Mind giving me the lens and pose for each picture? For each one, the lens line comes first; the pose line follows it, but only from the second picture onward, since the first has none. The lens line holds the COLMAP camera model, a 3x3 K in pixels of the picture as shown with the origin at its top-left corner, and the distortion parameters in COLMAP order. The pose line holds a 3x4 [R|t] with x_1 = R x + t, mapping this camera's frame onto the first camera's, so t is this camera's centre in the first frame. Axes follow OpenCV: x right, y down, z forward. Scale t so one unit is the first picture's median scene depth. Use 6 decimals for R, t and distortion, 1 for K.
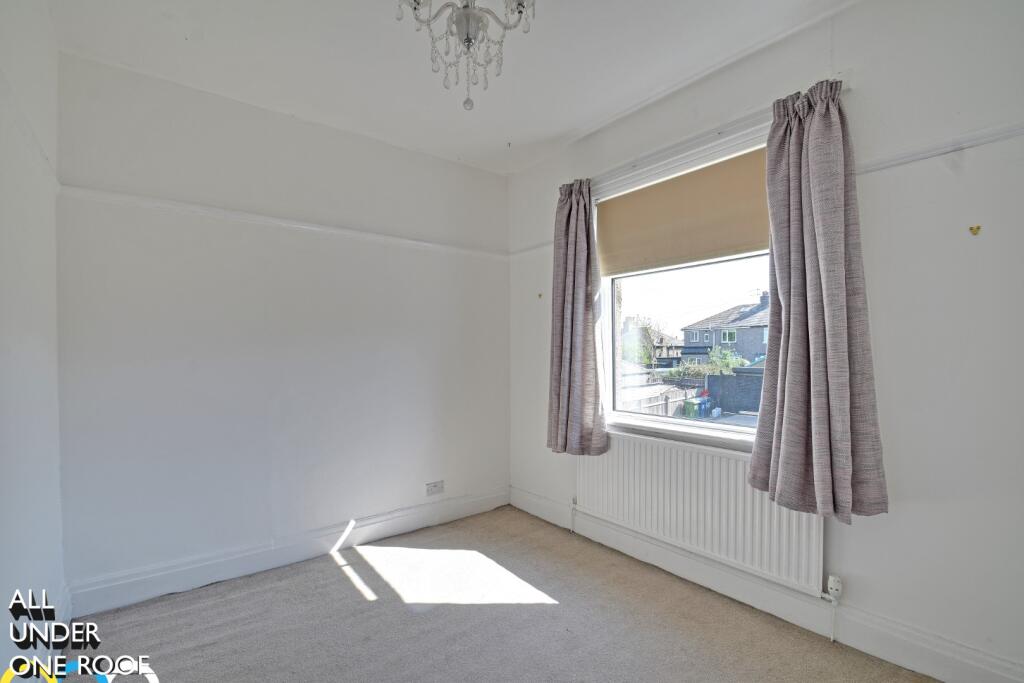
lens RADIAL K [[450.0, 0, 507.7], [0, 450.0, 353.4], [0, 0, 1]] dist [0.000072, -0.012255]
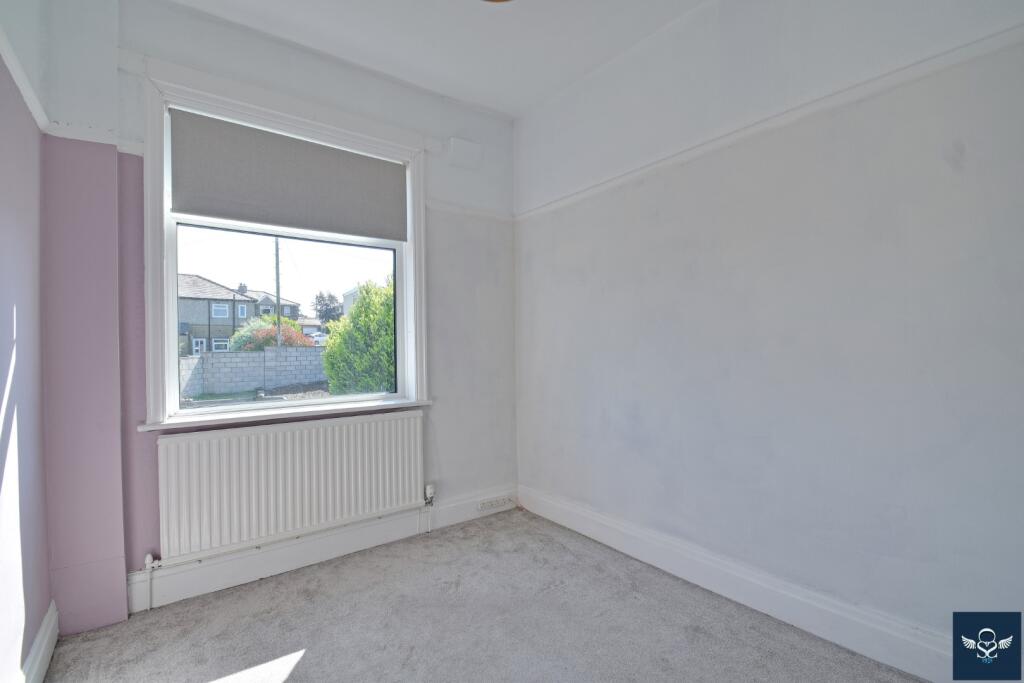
lens RADIAL K [[450.0, 0, 507.7], [0, 450.0, 353.4], [0, 0, 1]] dist [0.000072, -0.012255]
pose [[-0.004184, -0.007366, 0.999964, -0.635273], [0.010395, 0.999919, 0.007409, 0.053910], [-0.999937, 0.010426, -0.004107, 0.653429]]
